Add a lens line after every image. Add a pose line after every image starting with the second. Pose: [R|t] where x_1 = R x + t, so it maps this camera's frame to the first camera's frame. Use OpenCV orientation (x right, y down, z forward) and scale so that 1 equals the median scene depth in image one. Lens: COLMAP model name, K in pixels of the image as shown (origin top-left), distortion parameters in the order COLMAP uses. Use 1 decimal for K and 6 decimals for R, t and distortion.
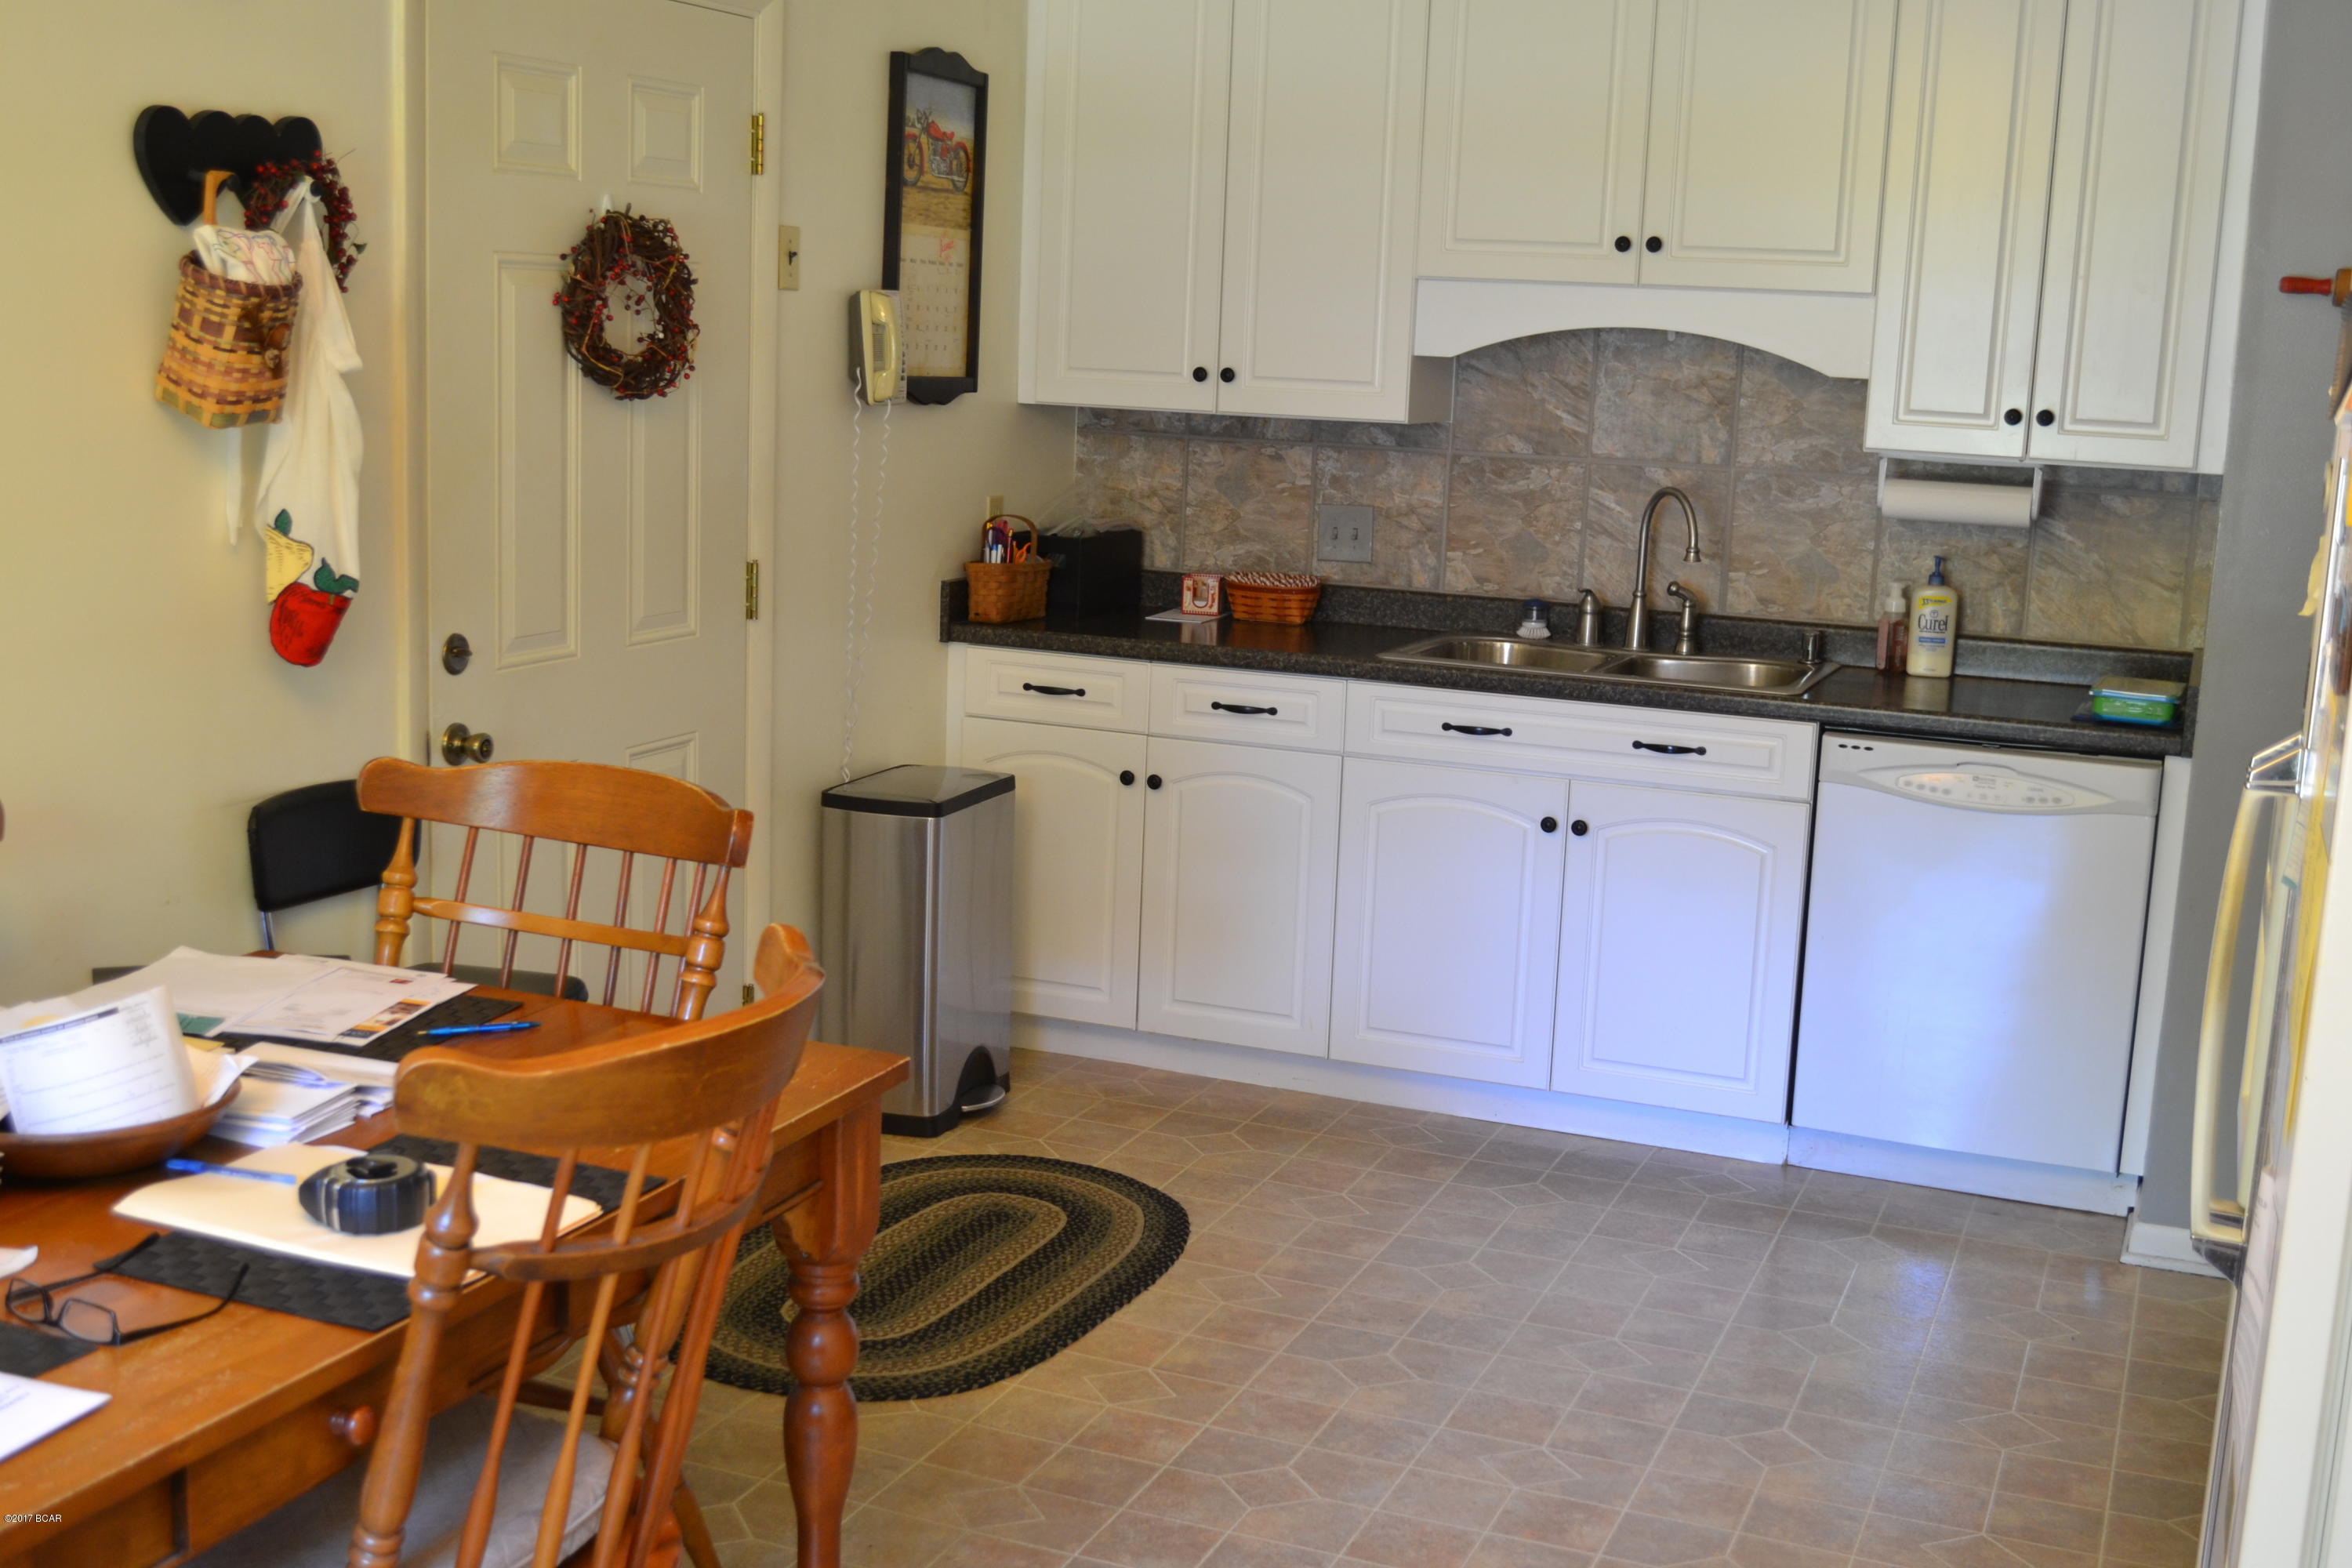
lens RADIAL K [[2624.6, 0, 1176.0], [0, 2624.6, 784.0], [0, 0, 1]] dist [-0.060562, 0.023940]
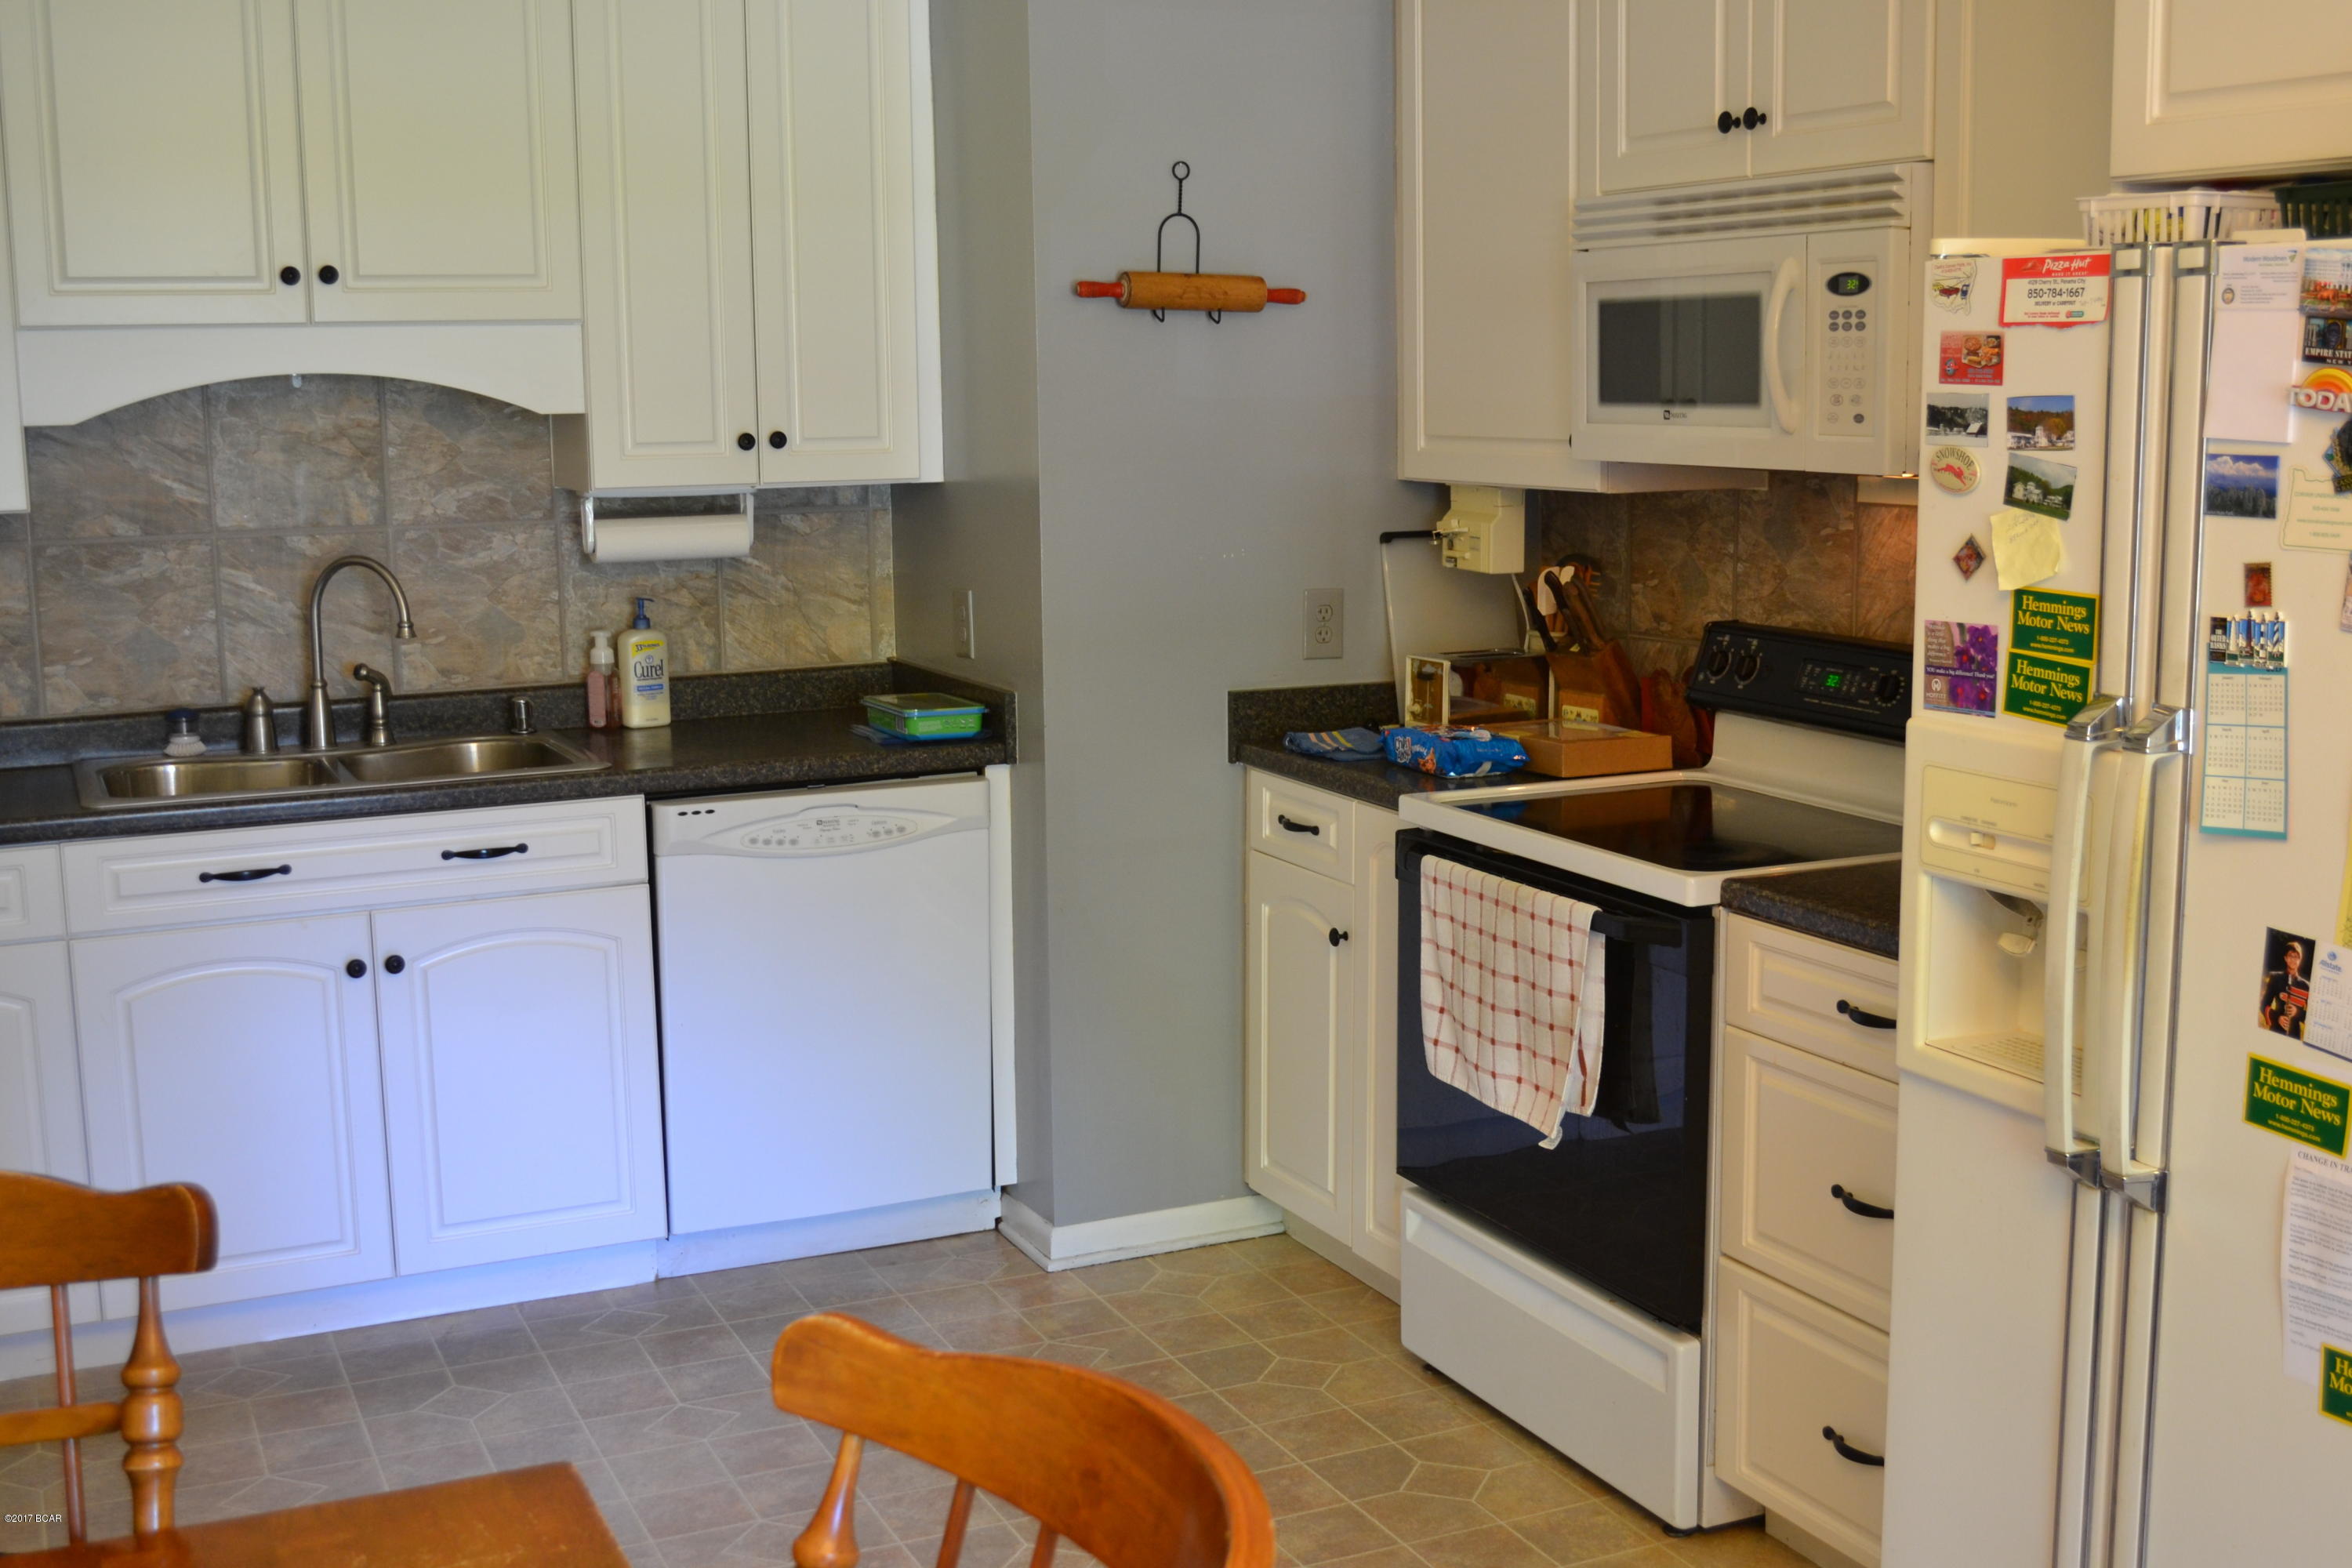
lens RADIAL K [[2624.6, 0, 1176.0], [0, 2624.6, 784.0], [0, 0, 1]] dist [-0.060562, 0.023940]
pose [[0.681413, -0.164597, 0.713151, -0.245409], [0.169757, 0.983356, 0.064758, -0.048331], [-0.711941, 0.076935, 0.698013, 0.210798]]
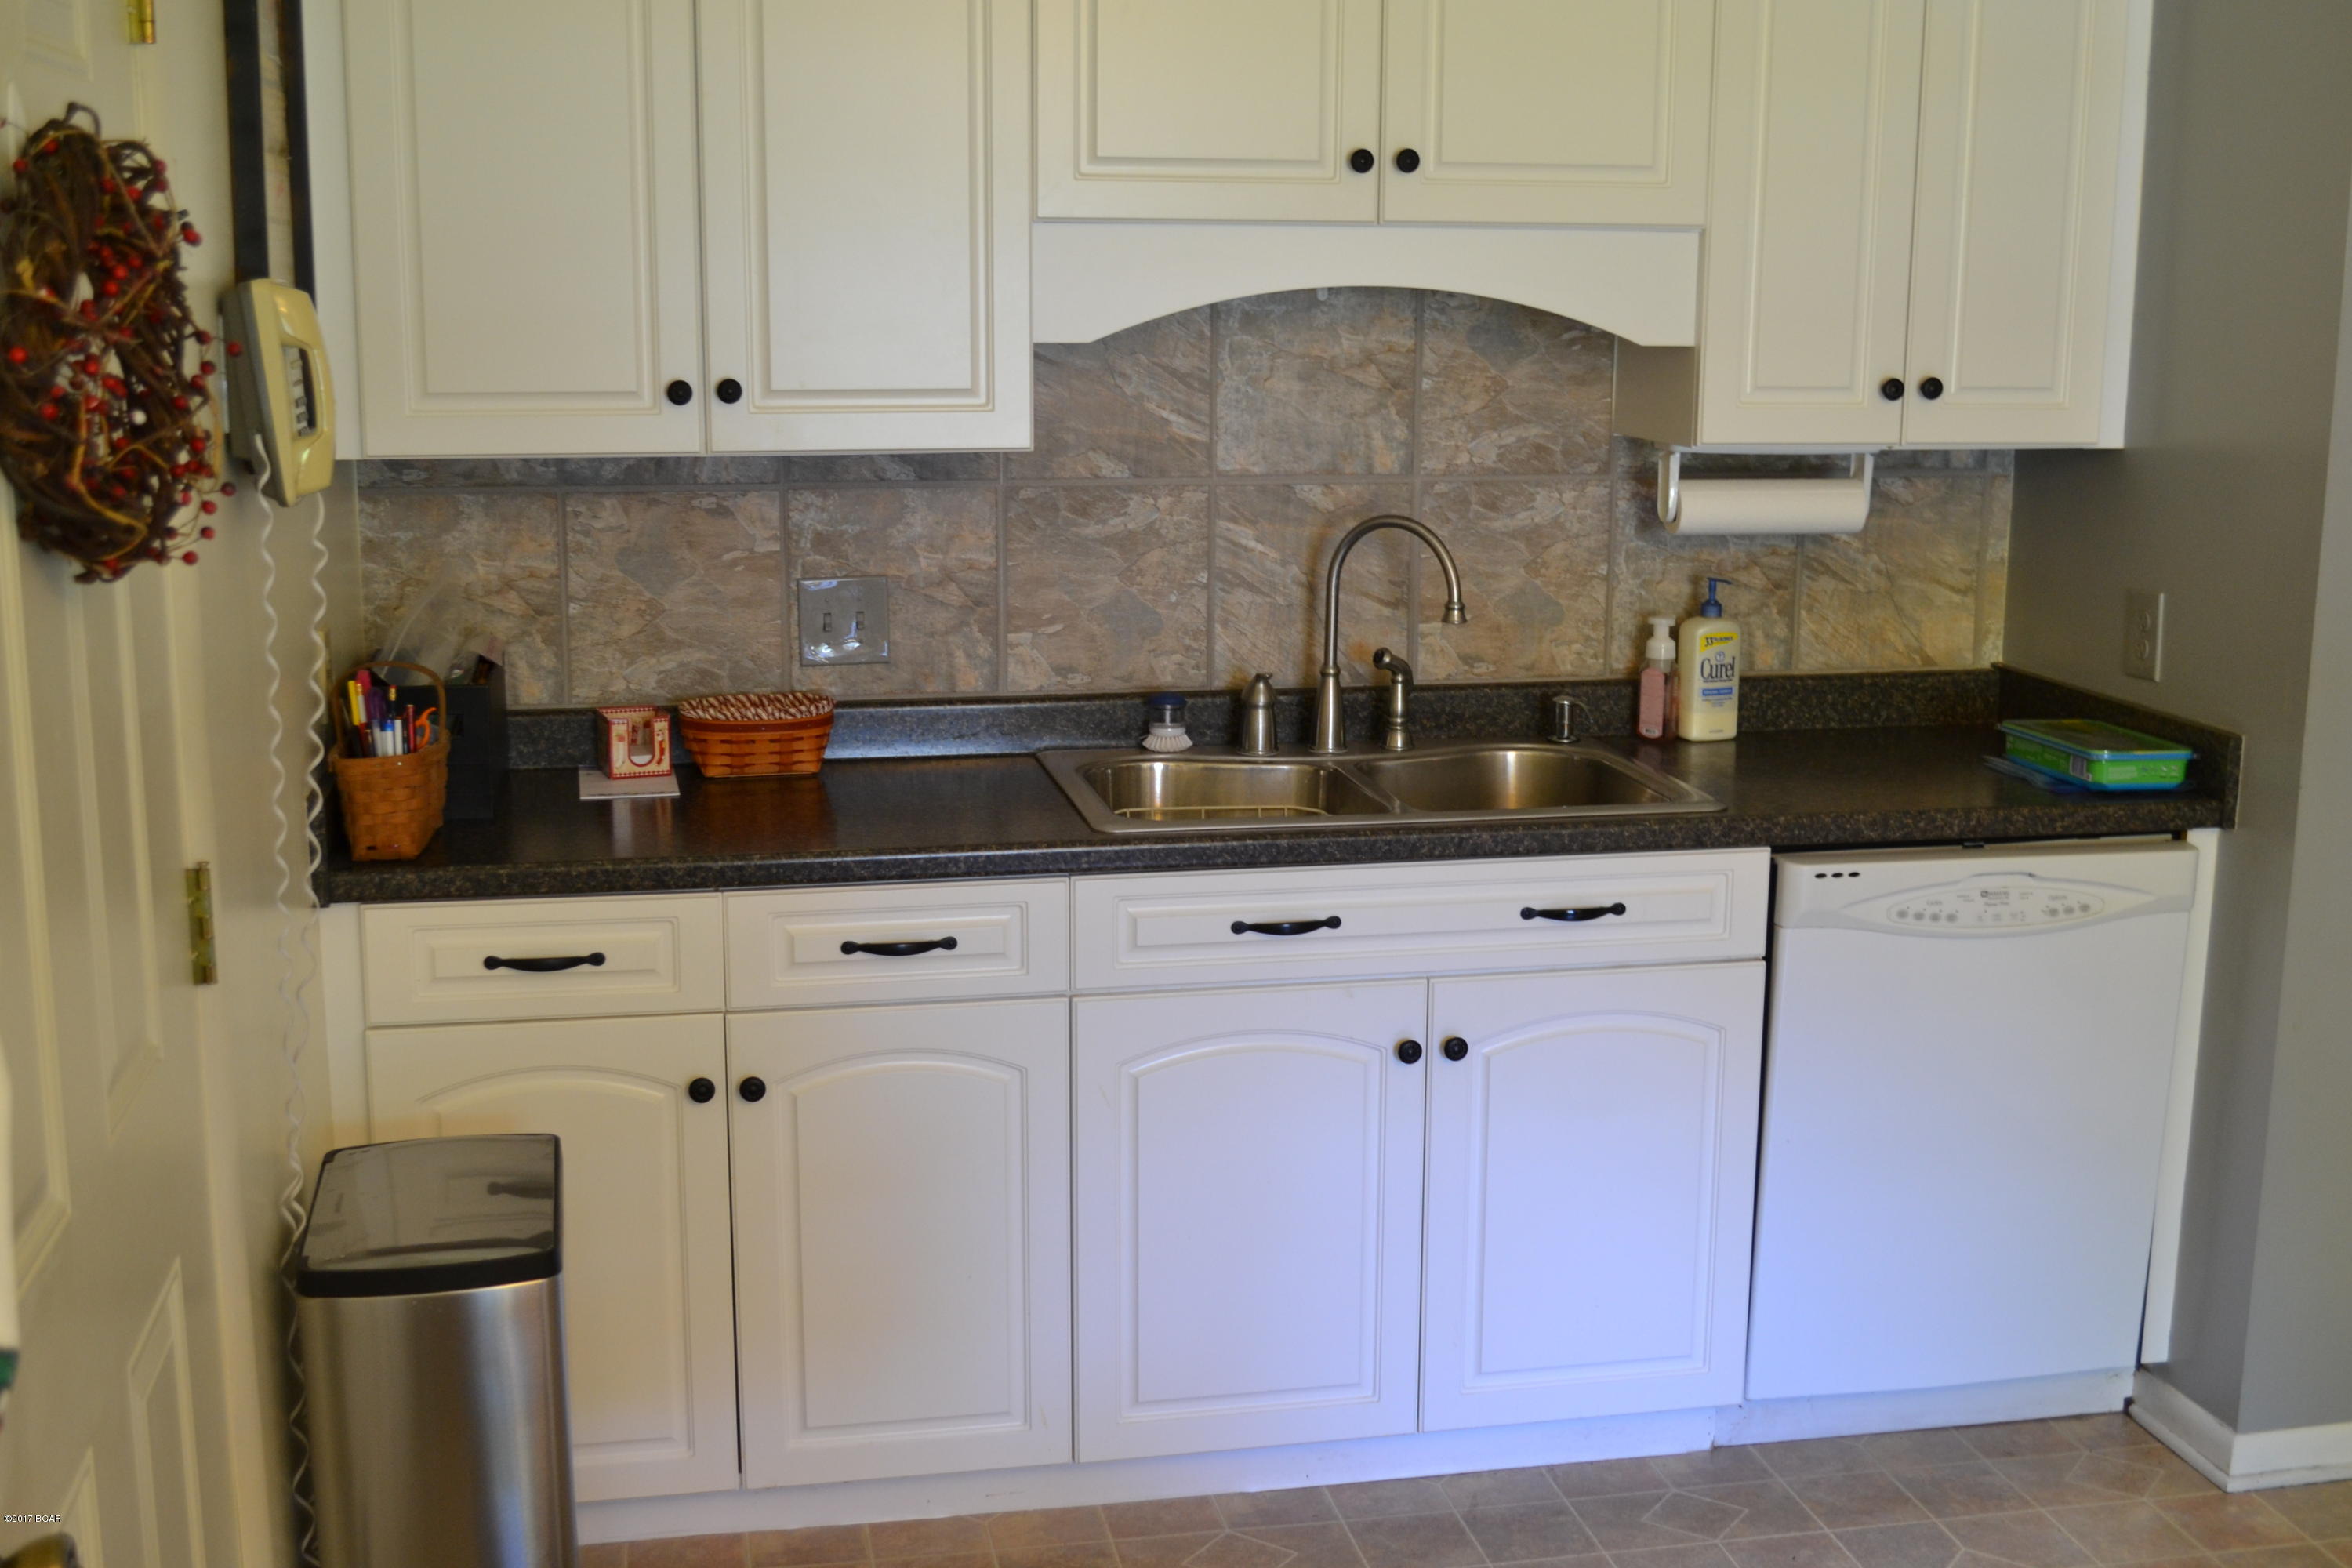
lens RADIAL K [[2624.6, 0, 1176.0], [0, 2624.6, 784.0], [0, 0, 1]] dist [-0.060562, 0.023940]
pose [[0.831977, -0.142469, 0.536206, -0.232252], [0.124170, 0.989766, 0.070317, -0.097122], [-0.540736, 0.008078, 0.841153, 0.443574]]
